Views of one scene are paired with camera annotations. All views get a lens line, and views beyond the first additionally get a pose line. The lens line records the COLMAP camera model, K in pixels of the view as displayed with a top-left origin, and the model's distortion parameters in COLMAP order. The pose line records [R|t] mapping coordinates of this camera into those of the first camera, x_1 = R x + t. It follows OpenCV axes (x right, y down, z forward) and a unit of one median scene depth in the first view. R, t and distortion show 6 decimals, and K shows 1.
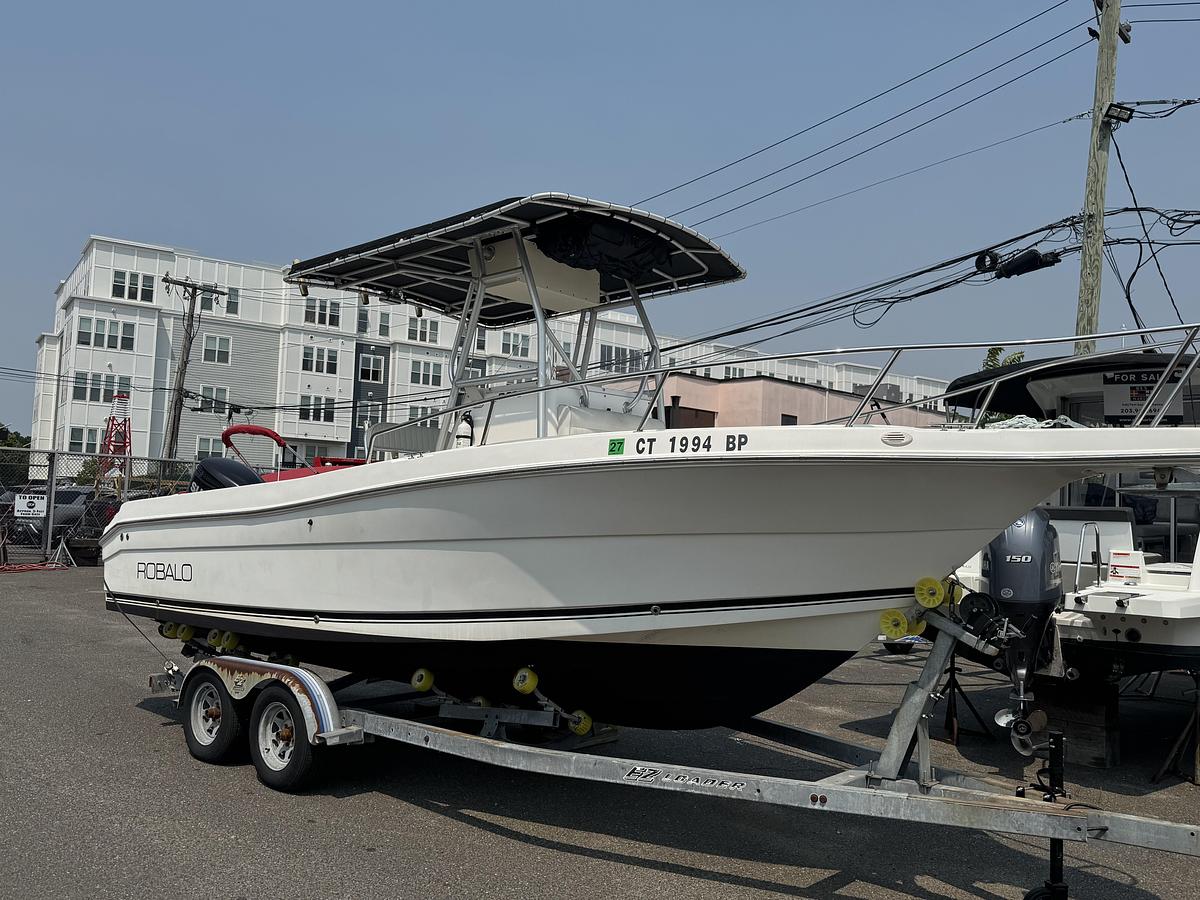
lens RADIAL K [[995.8, 0, 600.0], [0, 995.8, 450.0], [0, 0, 1]] dist [0.146159, -0.209731]
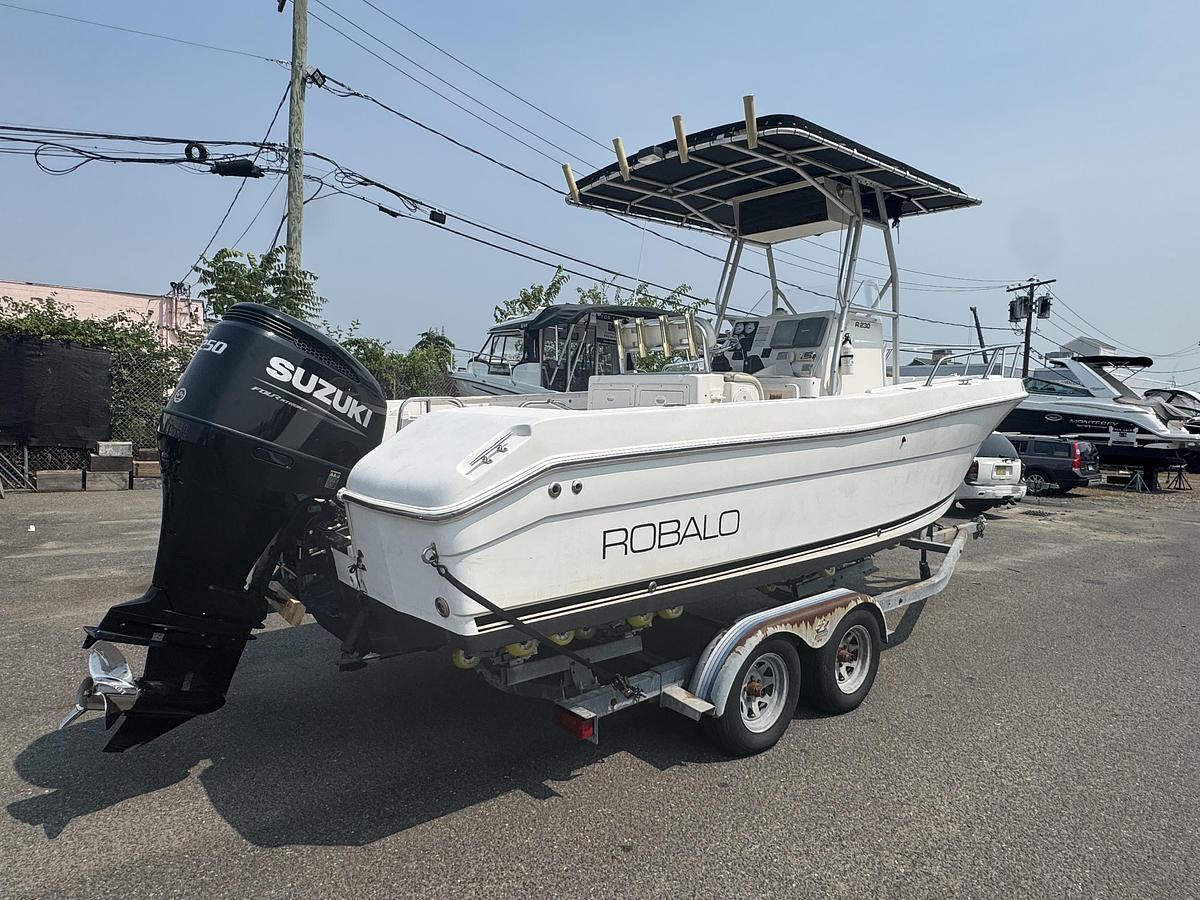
lens RADIAL K [[719.0, 0, 600.0], [0, 719.0, 450.0], [0, 0, 1]] dist [-0.003779, -0.000564]
pose [[0.133241, -0.092733, 0.986736, -0.401516], [-0.095155, 0.989817, 0.105871, 0.013521], [-0.986505, -0.107999, 0.123060, 0.467094]]
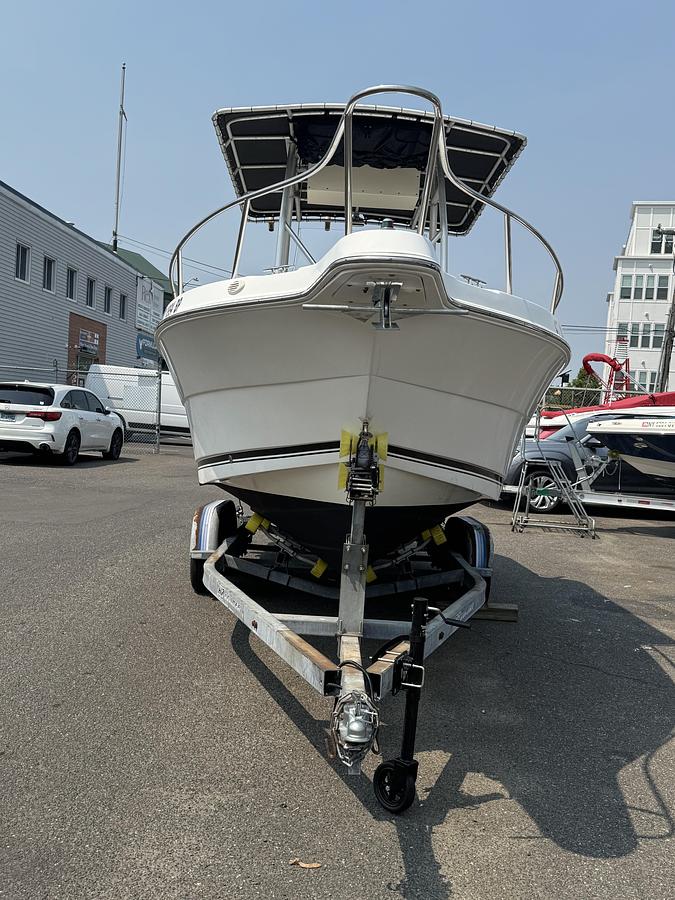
lens RADIAL K [[924.7, 0, 337.5], [0, 924.7, 450.0], [0, 0, 1]] dist [0.119643, -0.017611]
pose [[0.658336, 0.030530, -0.752105, 0.305234], [0.013602, 0.998531, 0.052440, 0.030269], [0.752601, -0.044754, 0.656954, 0.121571]]
